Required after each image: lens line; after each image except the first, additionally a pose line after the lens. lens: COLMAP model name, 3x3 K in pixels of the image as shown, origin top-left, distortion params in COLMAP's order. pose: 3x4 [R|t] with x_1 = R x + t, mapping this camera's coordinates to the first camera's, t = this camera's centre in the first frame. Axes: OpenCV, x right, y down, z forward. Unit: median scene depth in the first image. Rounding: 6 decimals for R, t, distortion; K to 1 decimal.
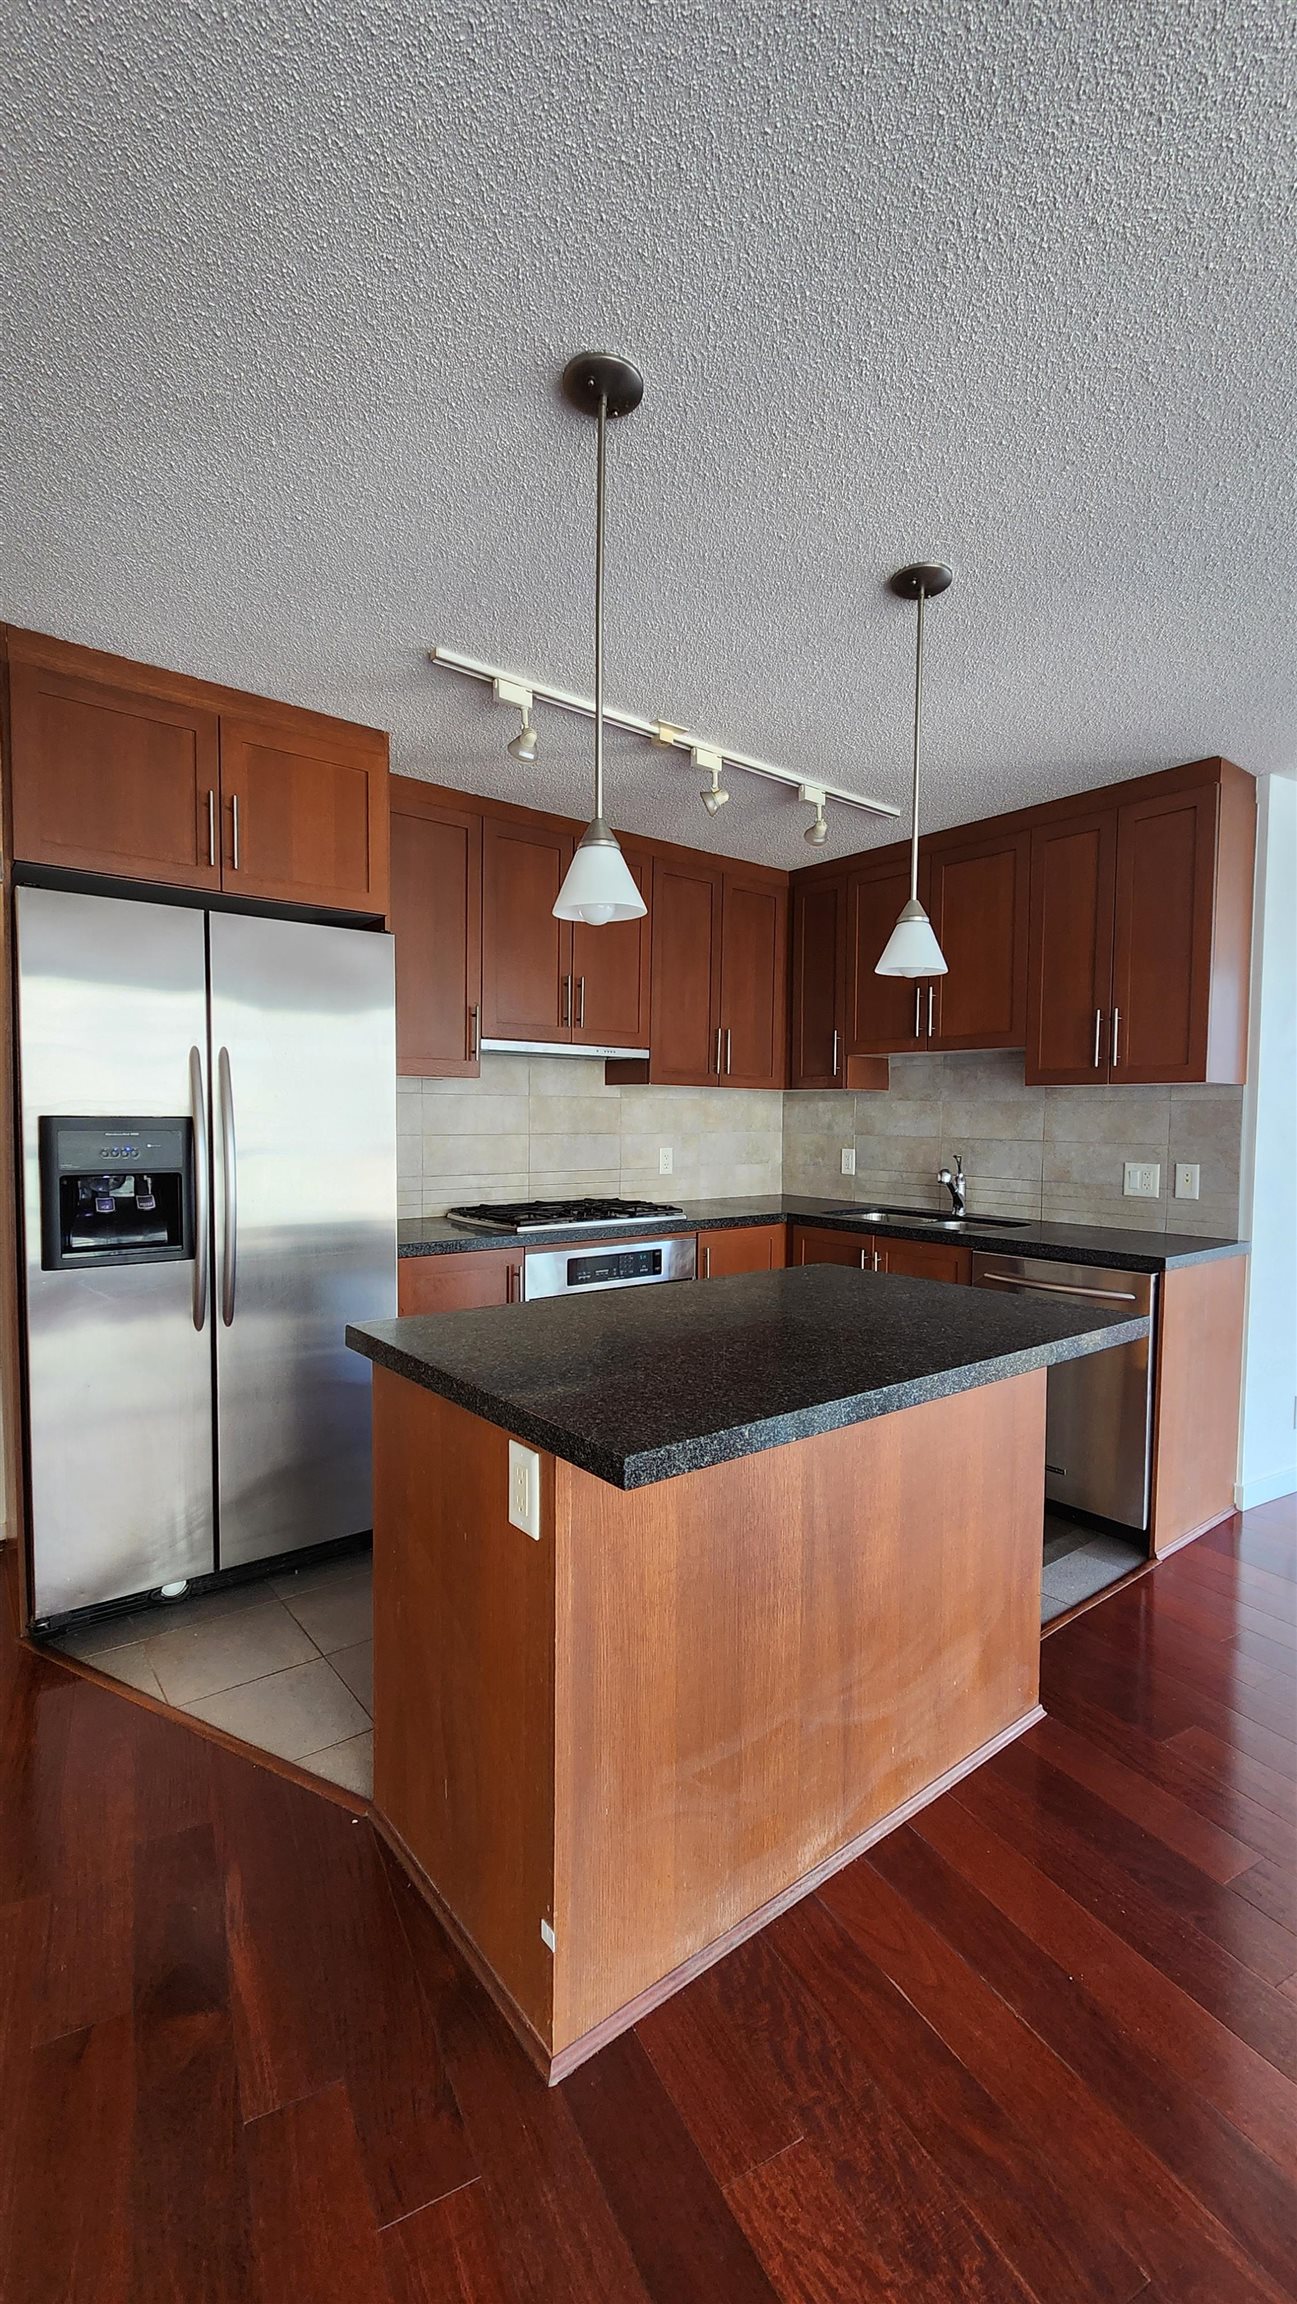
lens RADIAL K [[940.2, 0, 662.9], [0, 940.2, 1156.2], [0, 0, 1]] dist [0.000825, -0.000471]
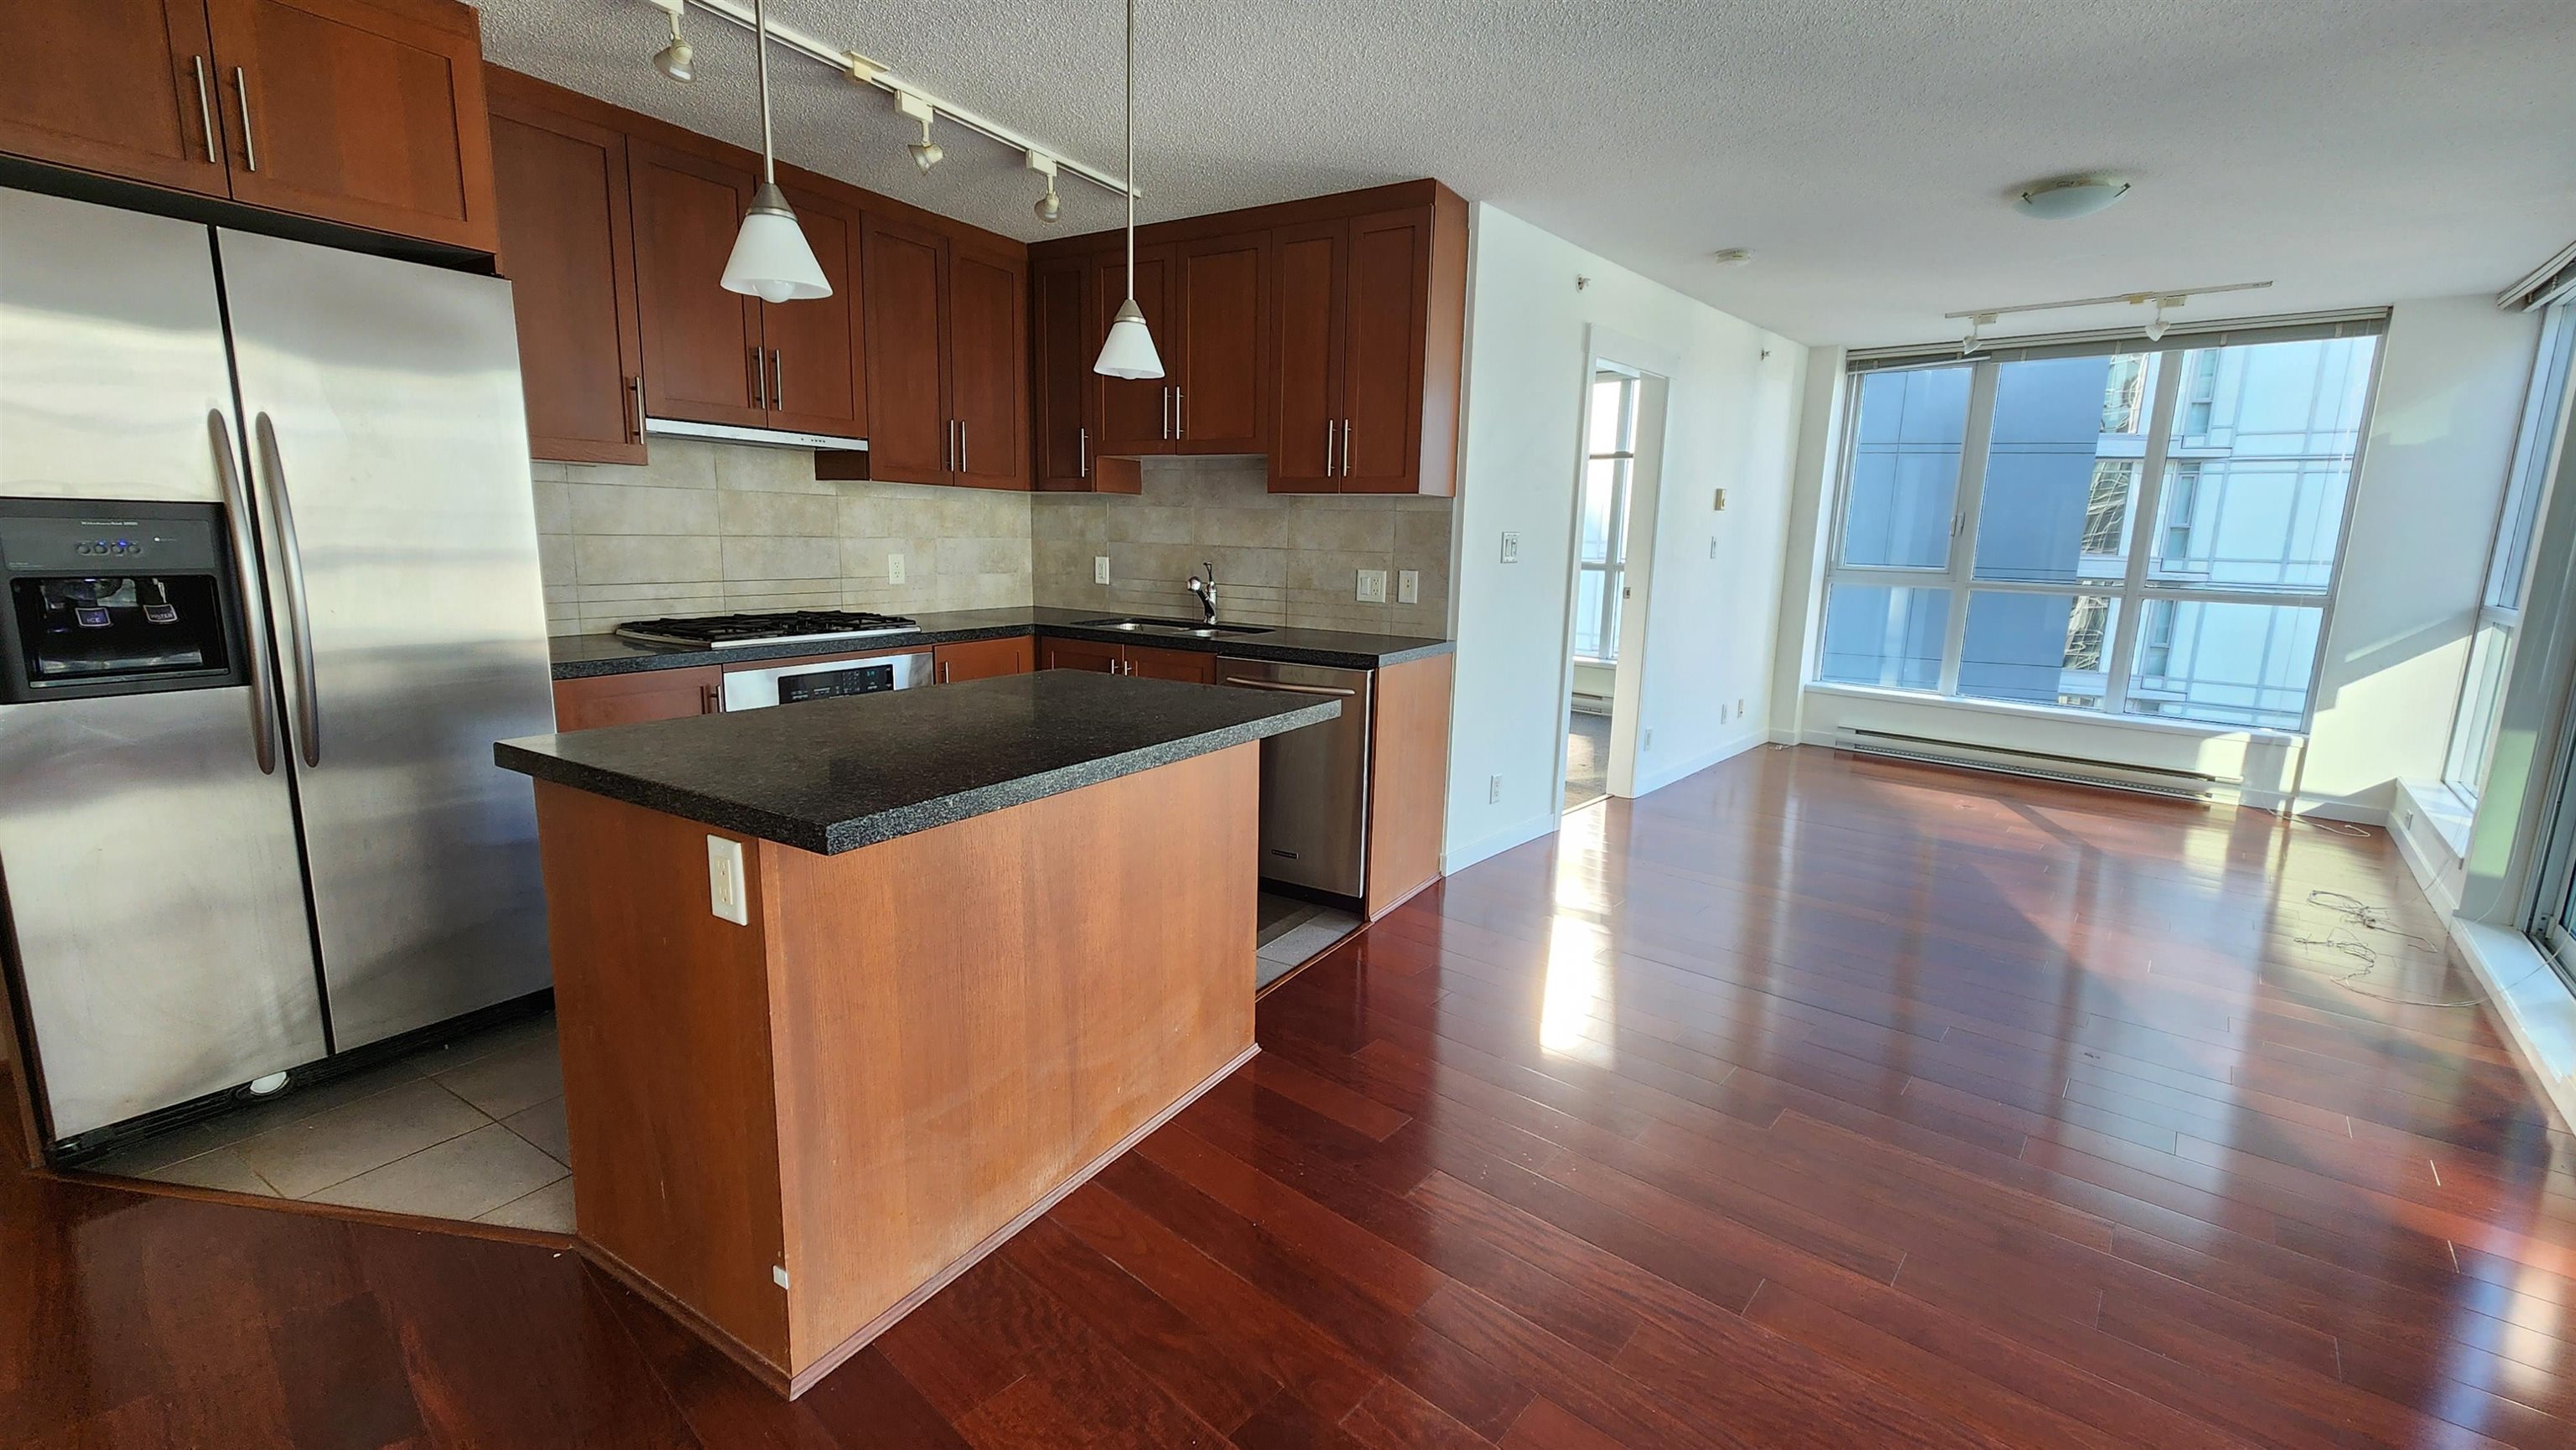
lens RADIAL K [[1051.3, 0, 1304.1], [0, 1051.3, 710.5], [0, 0, 1]] dist [0.000825, -0.000471]
pose [[0.937987, -0.044010, 0.343866, 0.023952], [-0.001075, 0.991535, 0.129833, 0.011430], [-0.346669, -0.122151, 0.930000, -0.109733]]
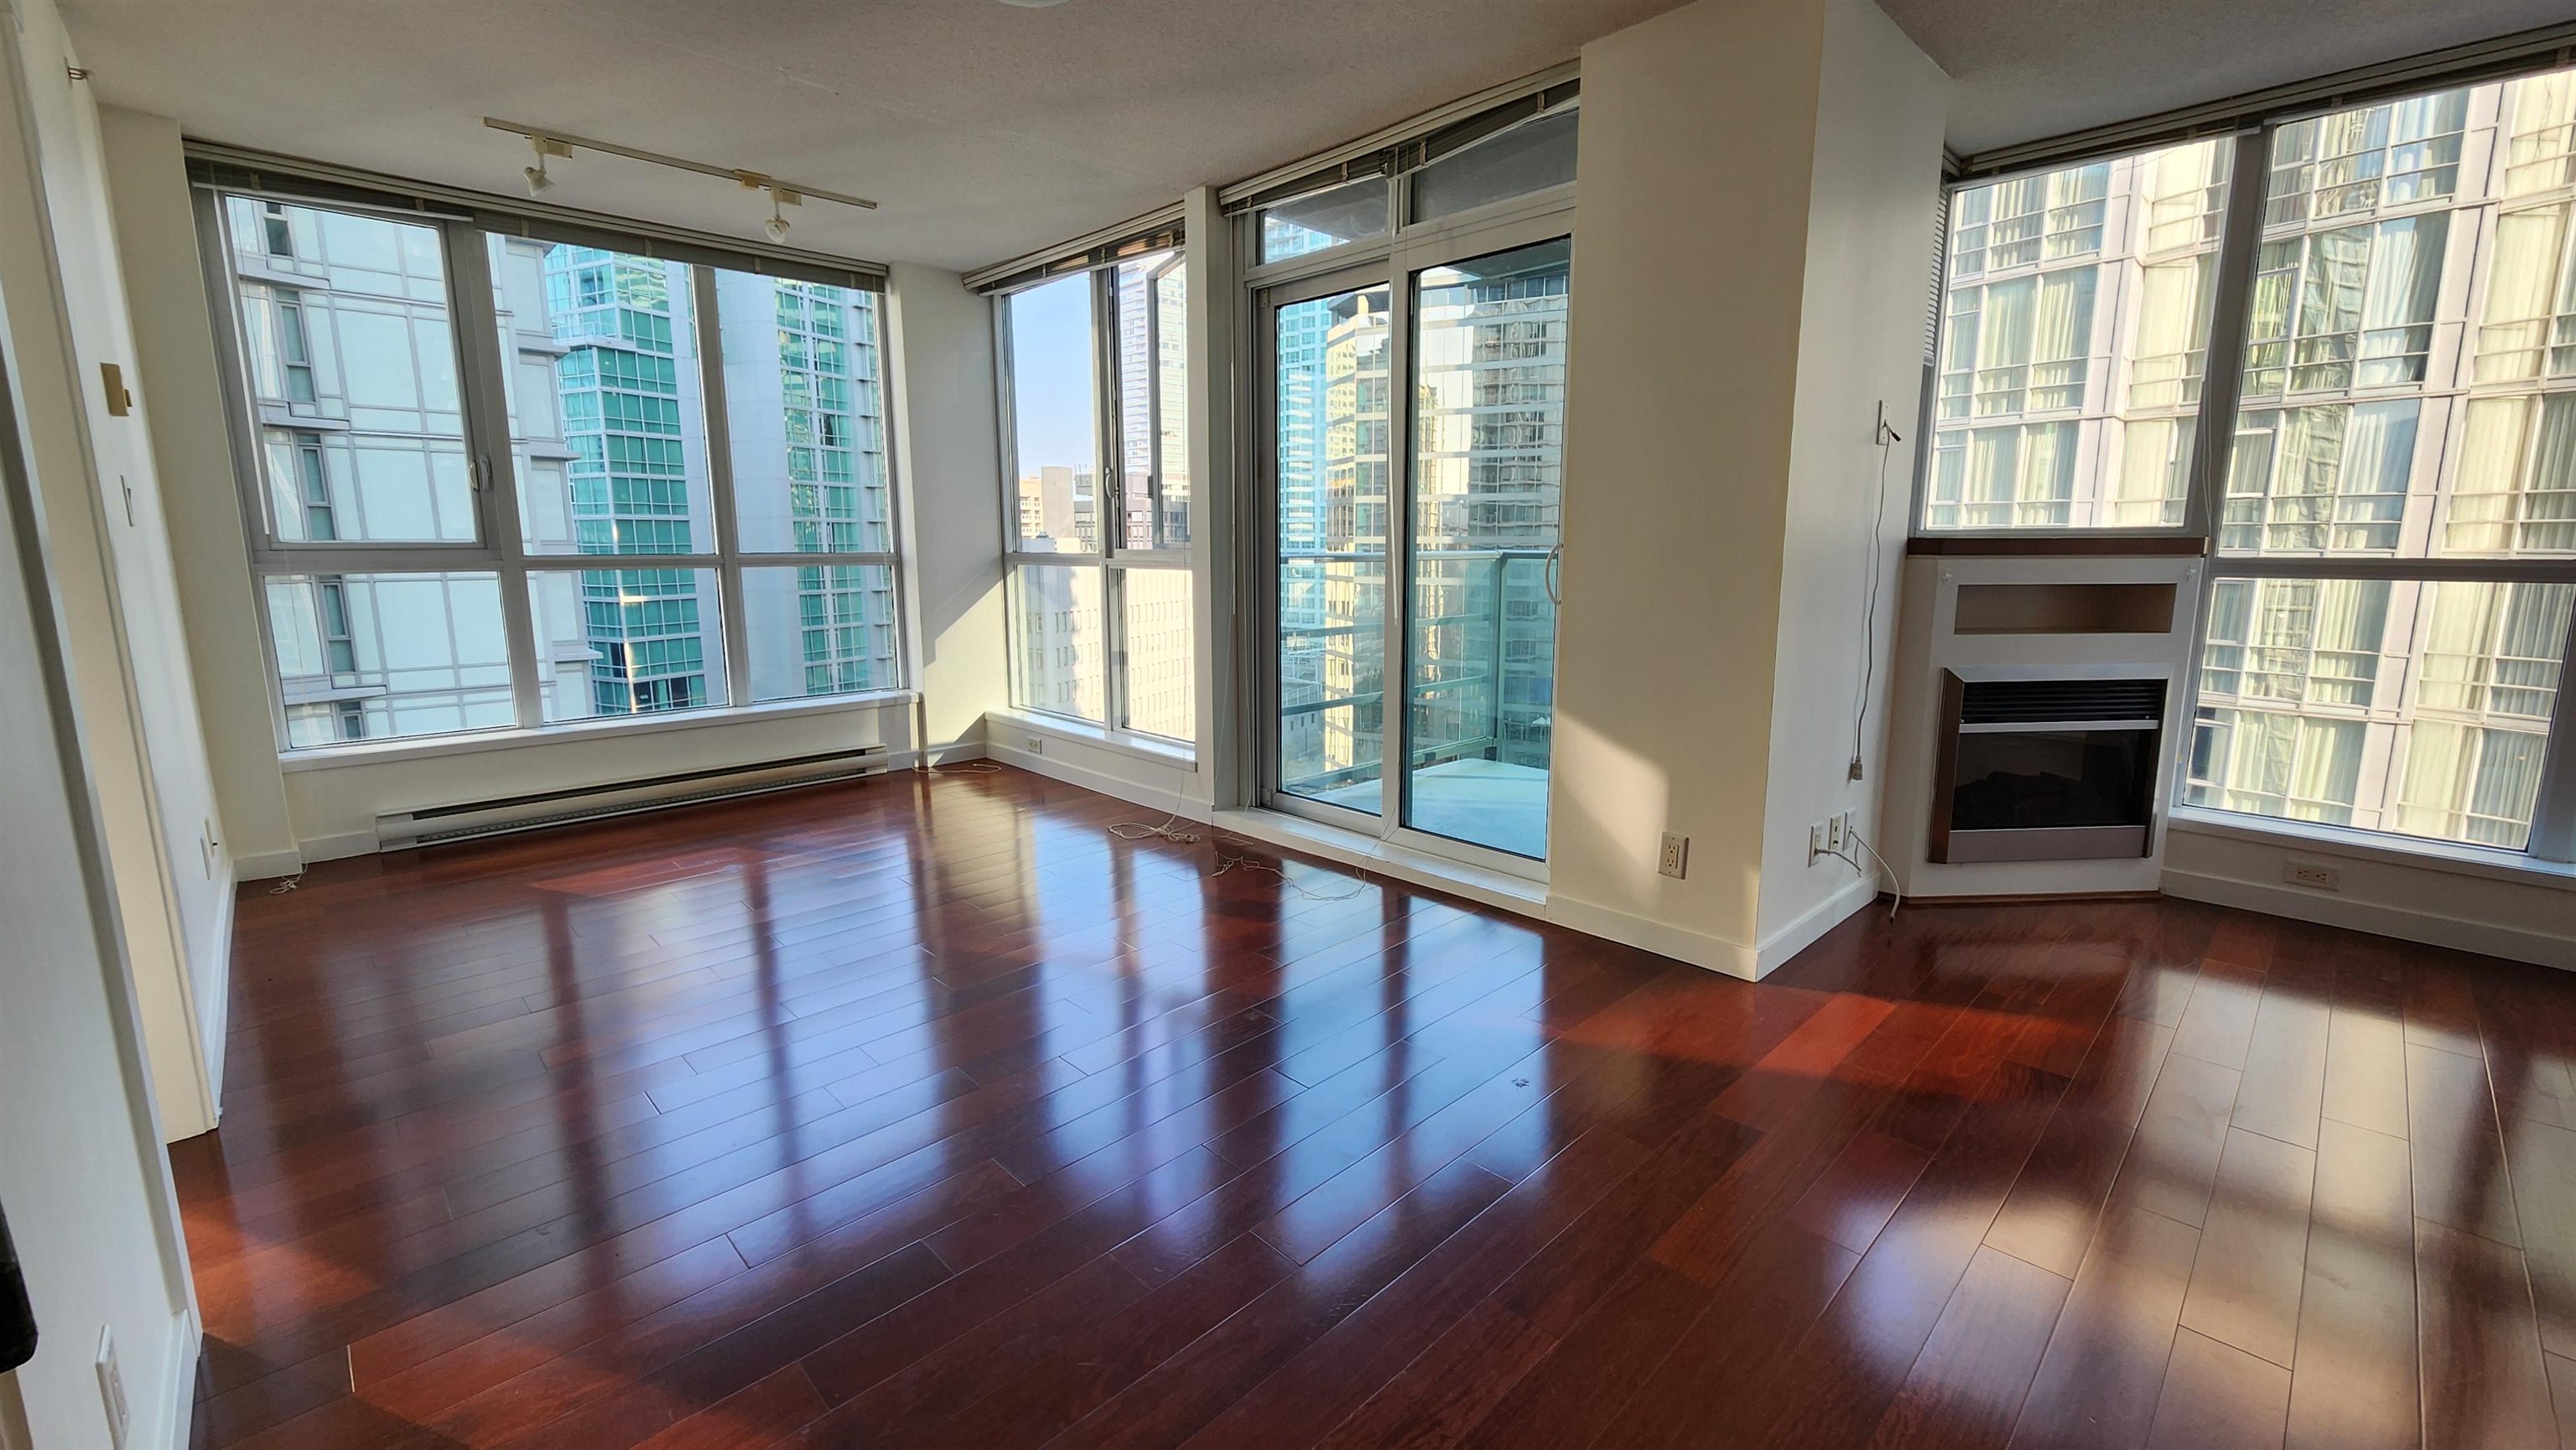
lens RADIAL K [[1051.3, 0, 1294.7], [0, 1051.3, 729.0], [0, 0, 1]] dist [0.000825, -0.000471]
pose [[-0.257337, -0.179468, 0.949510, 0.310788], [0.040784, 0.979709, 0.196229, 0.016452], [-0.965461, 0.089222, -0.244796, 0.734888]]
